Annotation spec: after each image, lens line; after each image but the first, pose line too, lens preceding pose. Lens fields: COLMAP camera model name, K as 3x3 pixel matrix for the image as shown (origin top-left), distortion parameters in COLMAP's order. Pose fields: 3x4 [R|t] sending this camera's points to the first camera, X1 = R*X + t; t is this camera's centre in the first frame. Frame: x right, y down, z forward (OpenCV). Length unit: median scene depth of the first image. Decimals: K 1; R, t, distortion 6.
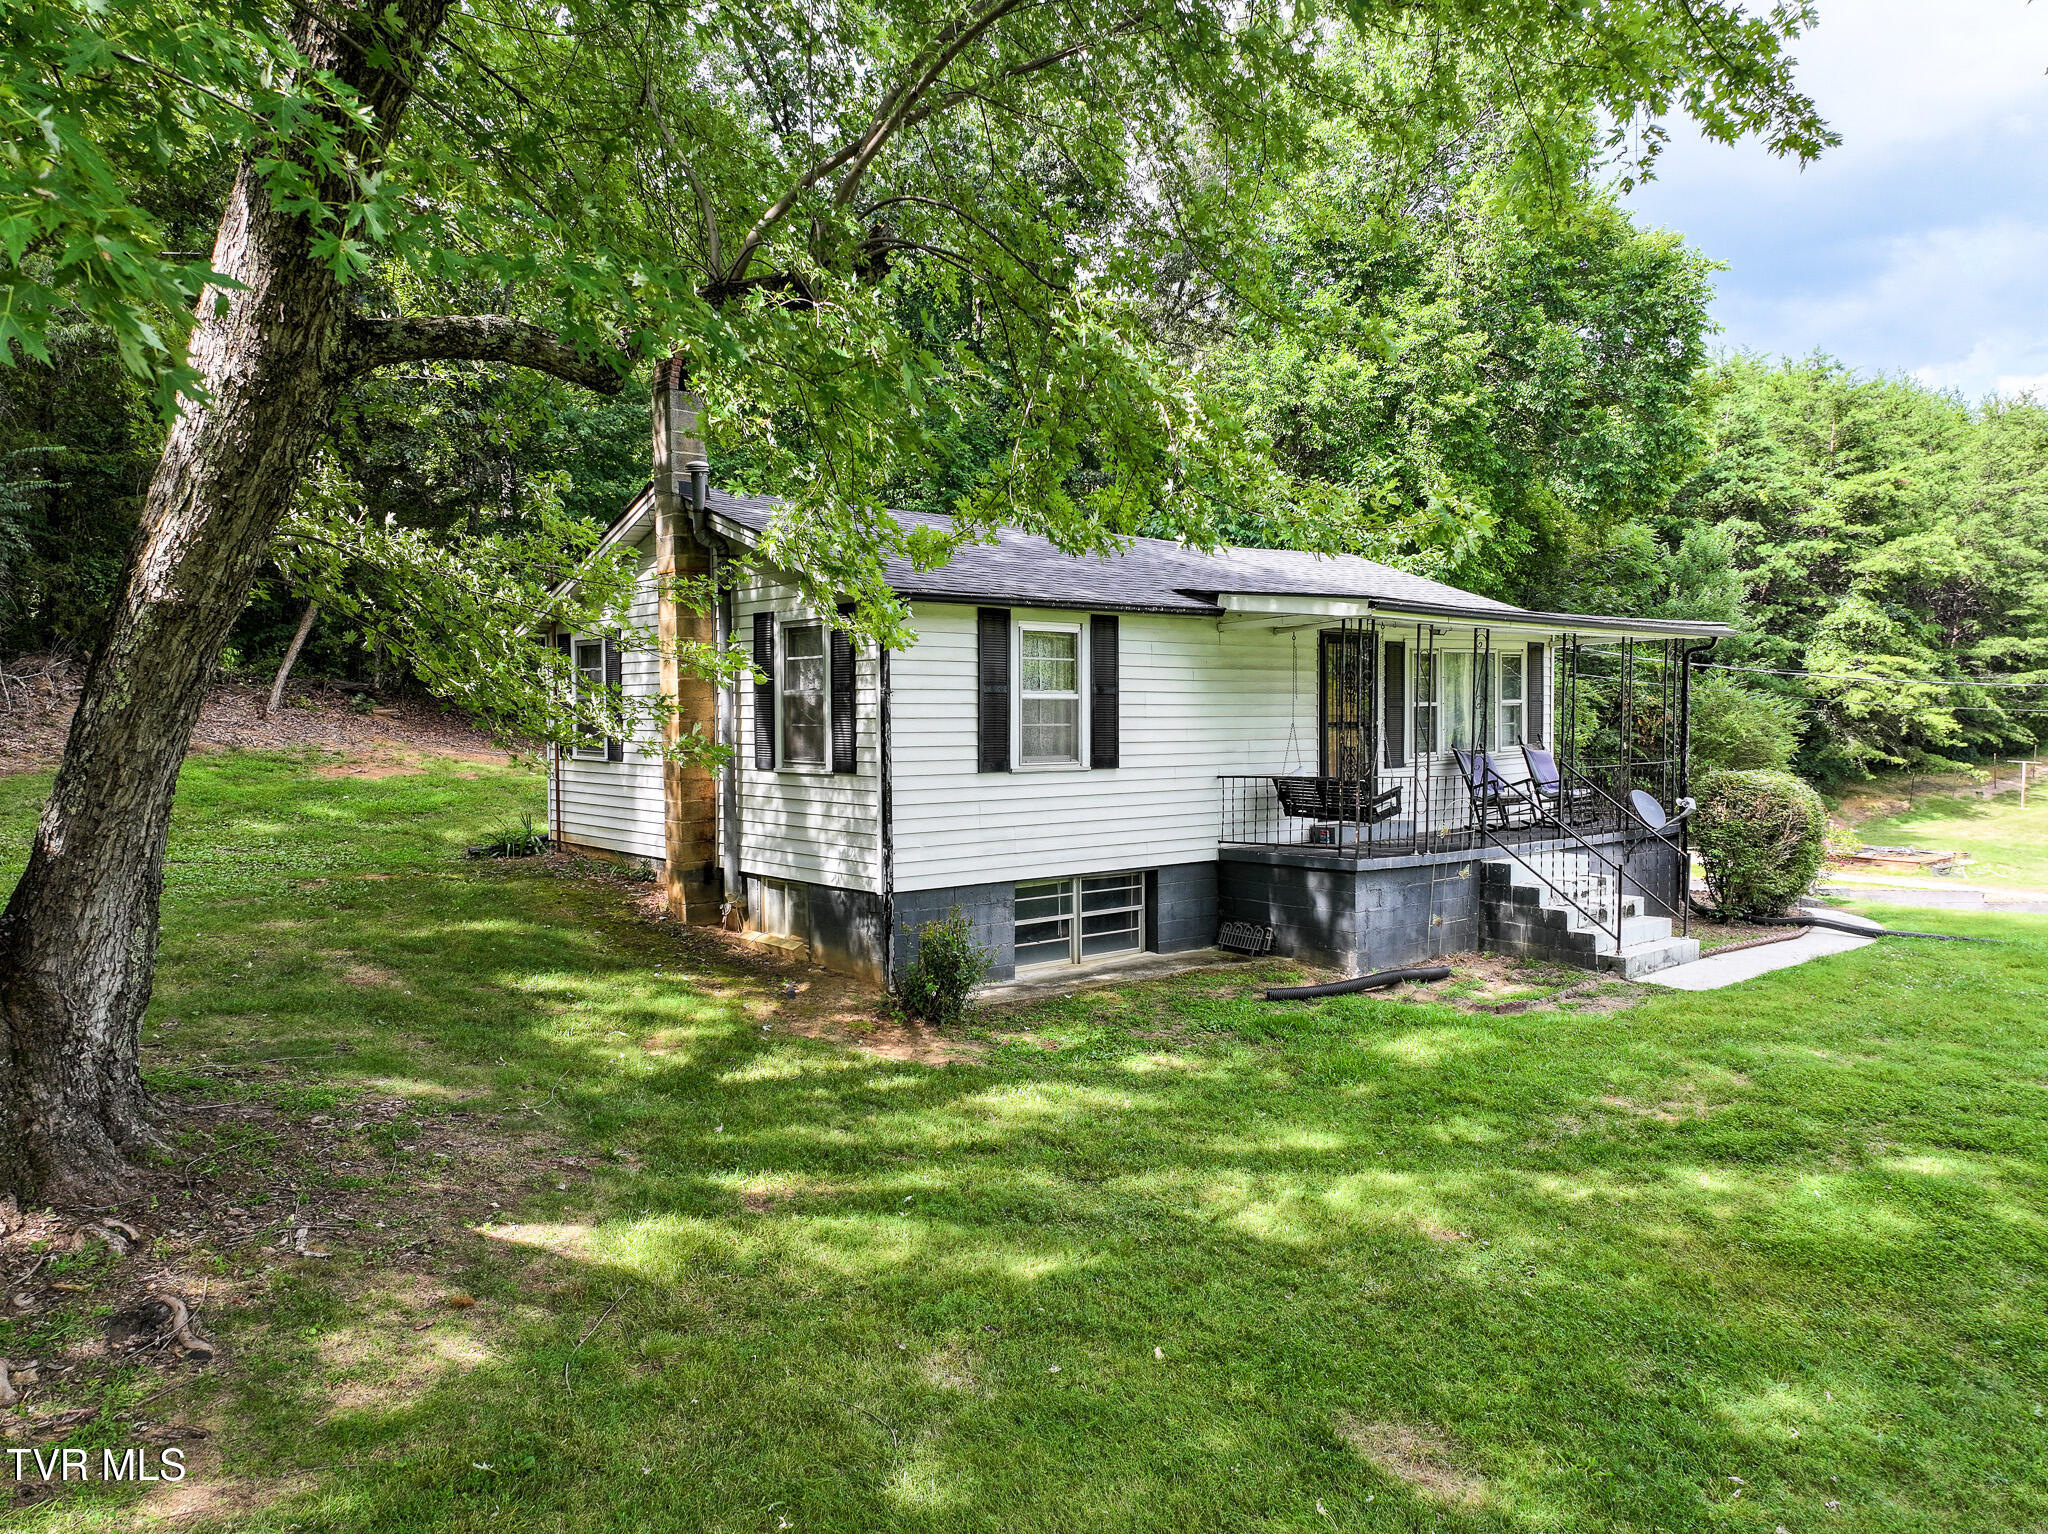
lens RADIAL K [[1418.5, 0, 1024.0], [0, 1418.5, 767.0], [0, 0, 1]] dist [0.024725, 0.001483]
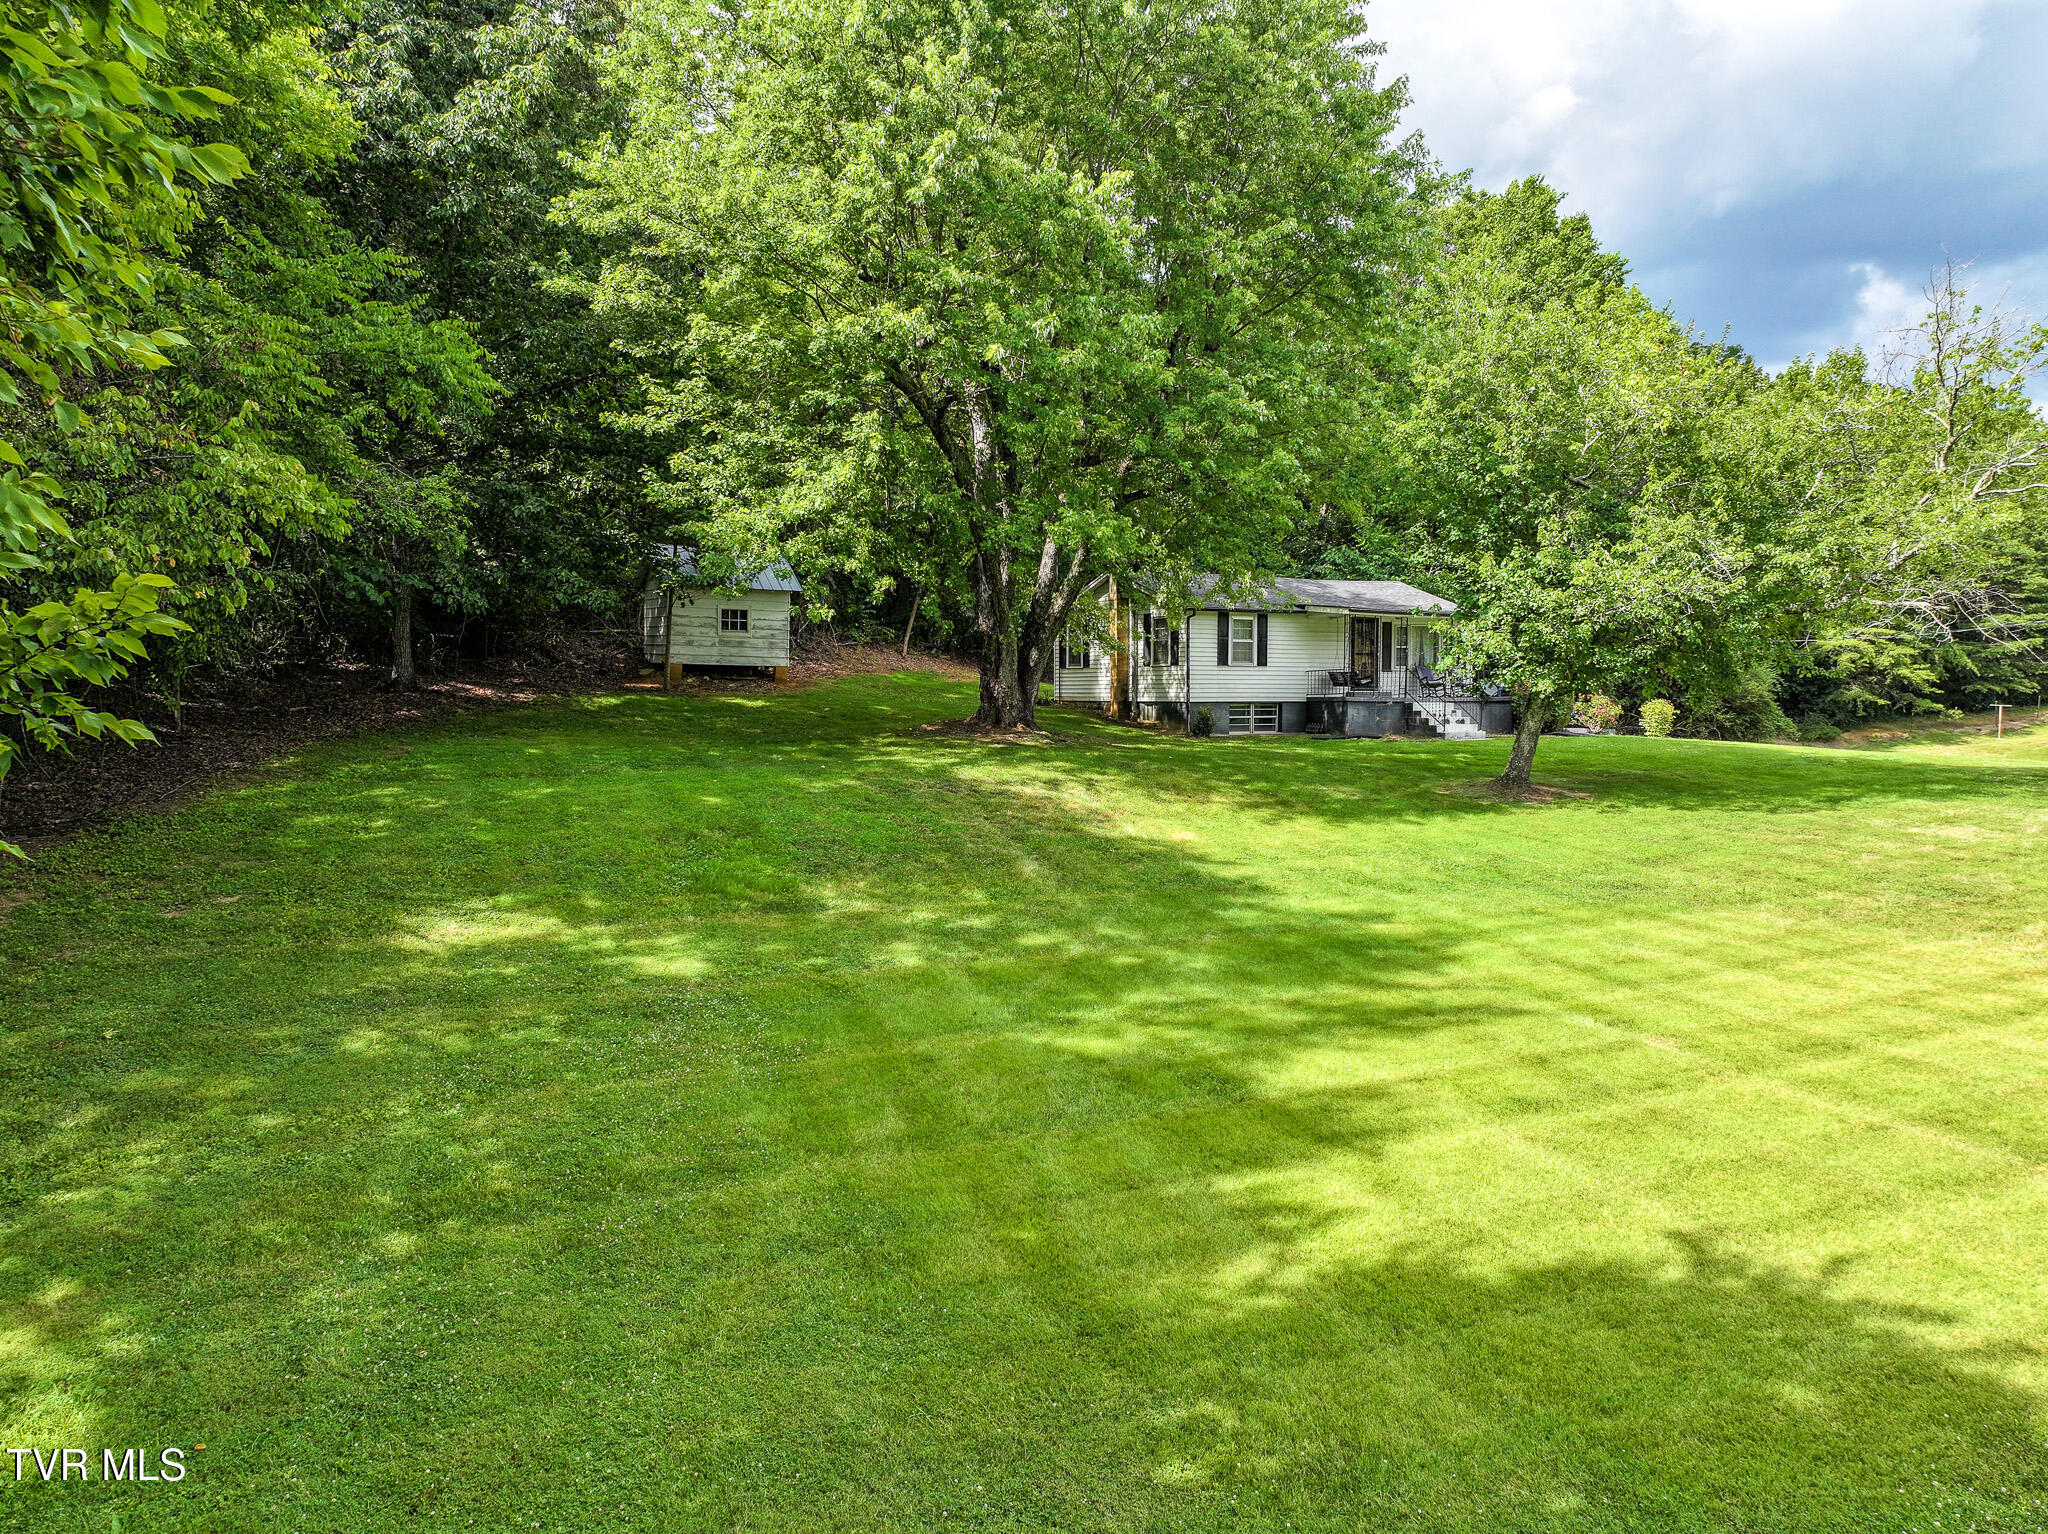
lens RADIAL K [[1418.5, 0, 1024.0], [0, 1418.5, 767.0], [0, 0, 1]] dist [0.024725, 0.001483]
pose [[0.980542, 0.016456, -0.195620, 0.148043], [-0.013573, 0.999779, 0.016070, 0.165688], [0.195841, -0.013102, 0.980548, -1.936773]]
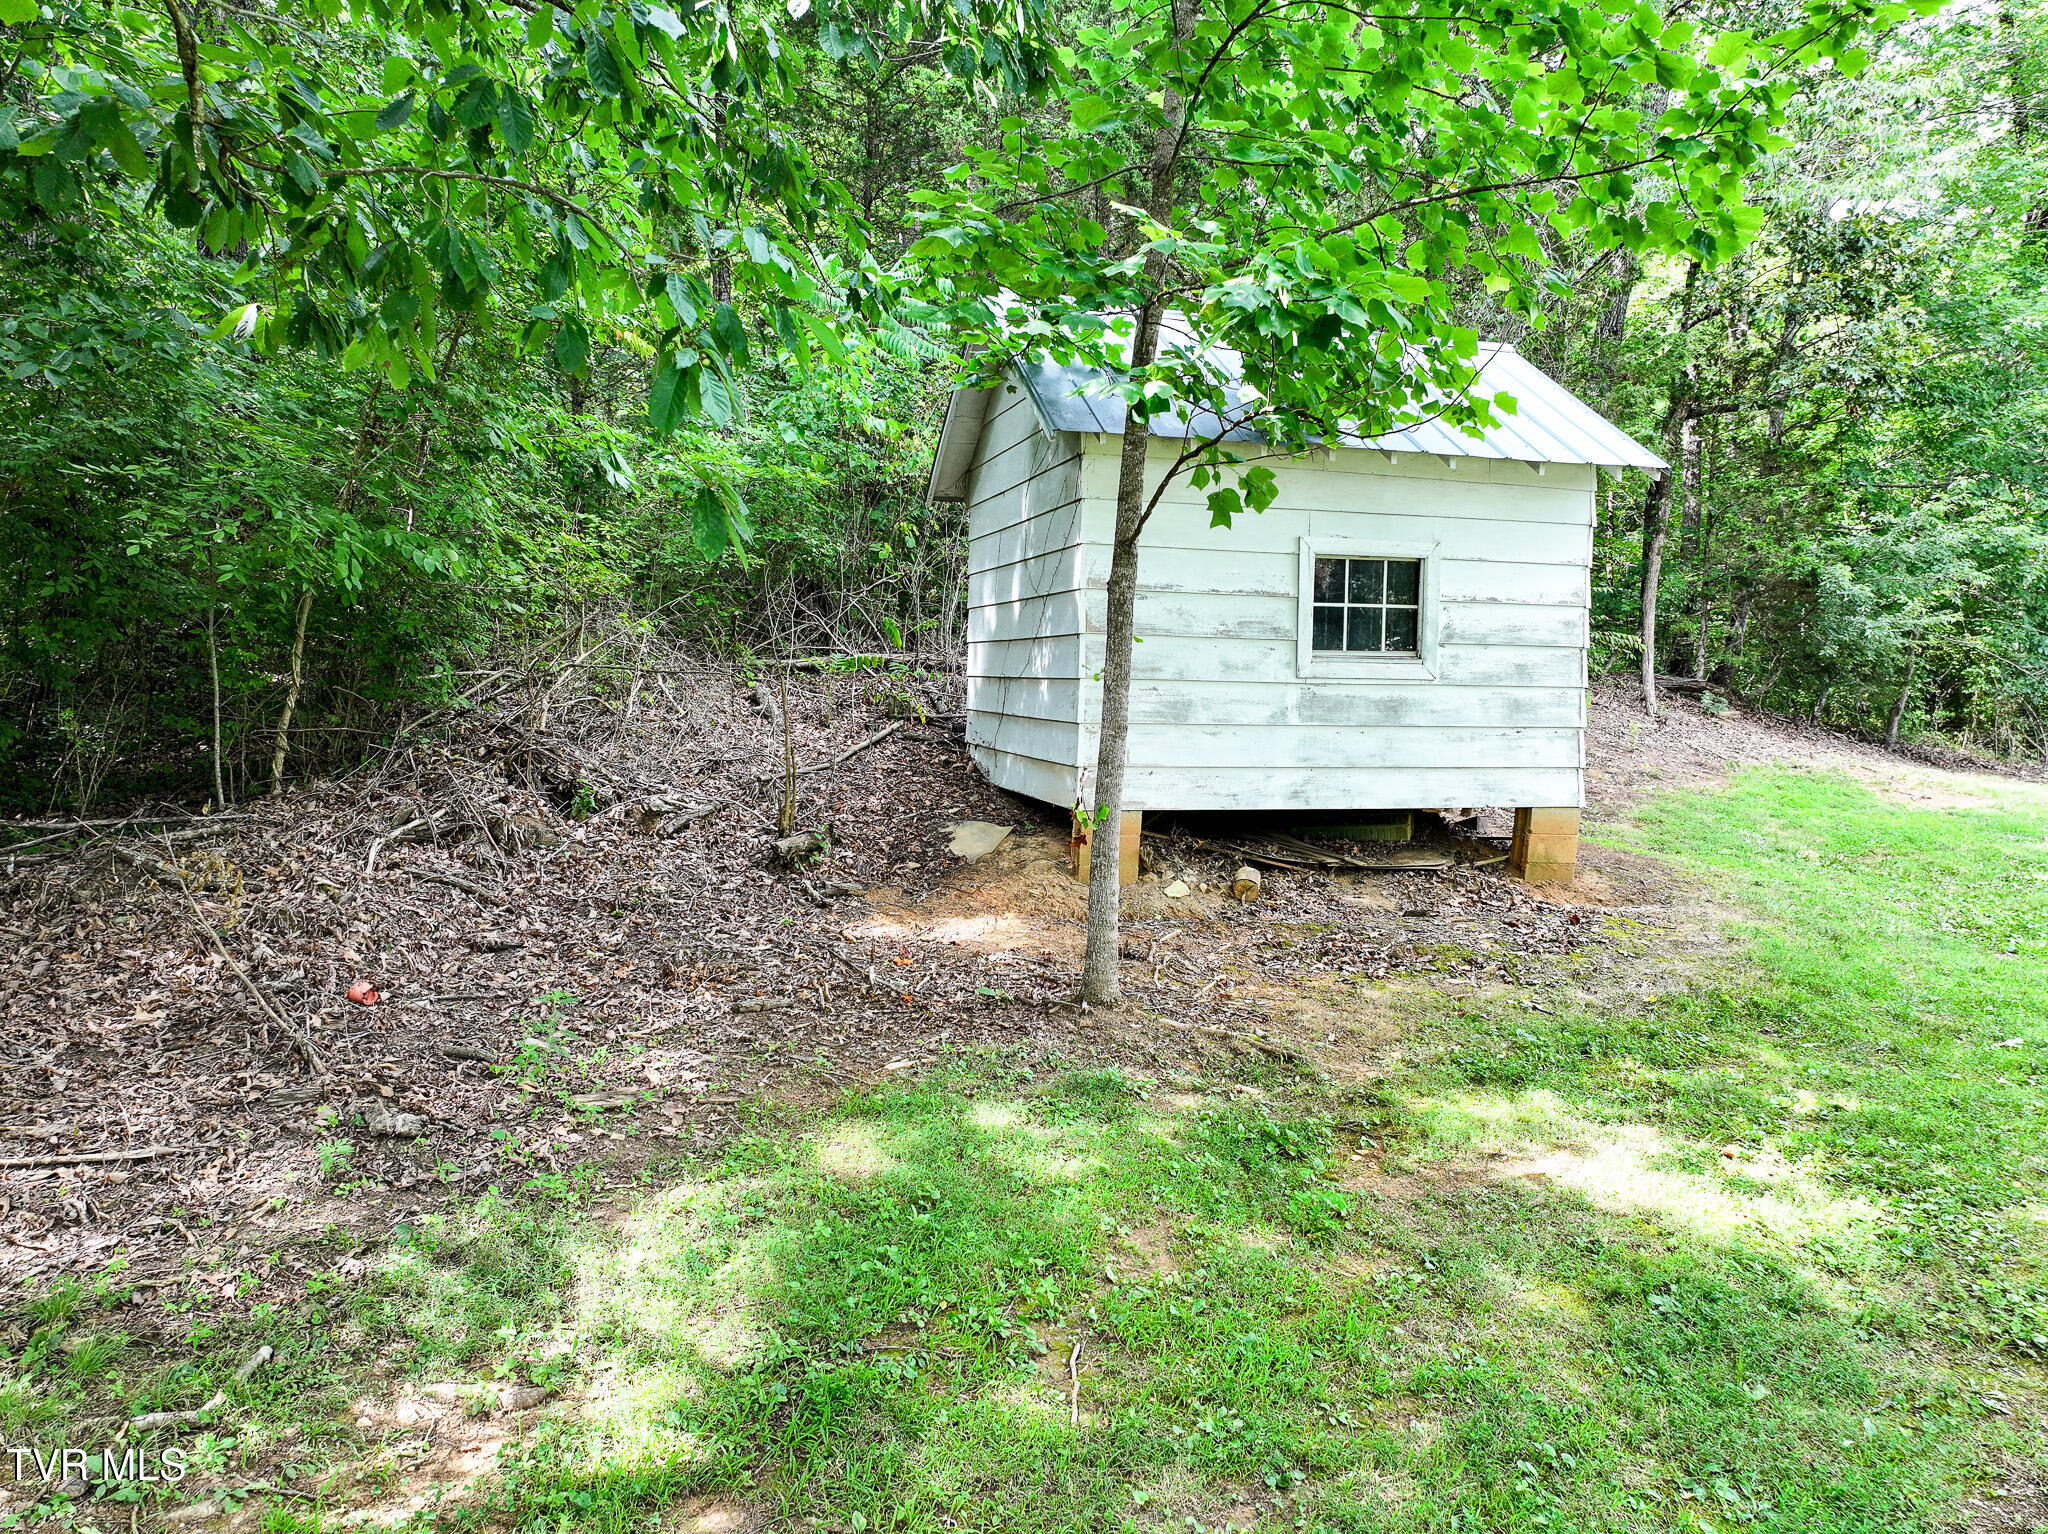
lens RADIAL K [[1418.5, 0, 1024.0], [0, 1418.5, 767.0], [0, 0, 1]] dist [0.024725, 0.001483]
pose [[0.919550, 0.016454, -0.392629, -0.961652], [-0.016747, 0.999856, 0.002679, -0.016924], [0.392616, 0.004112, 0.919693, 0.280020]]
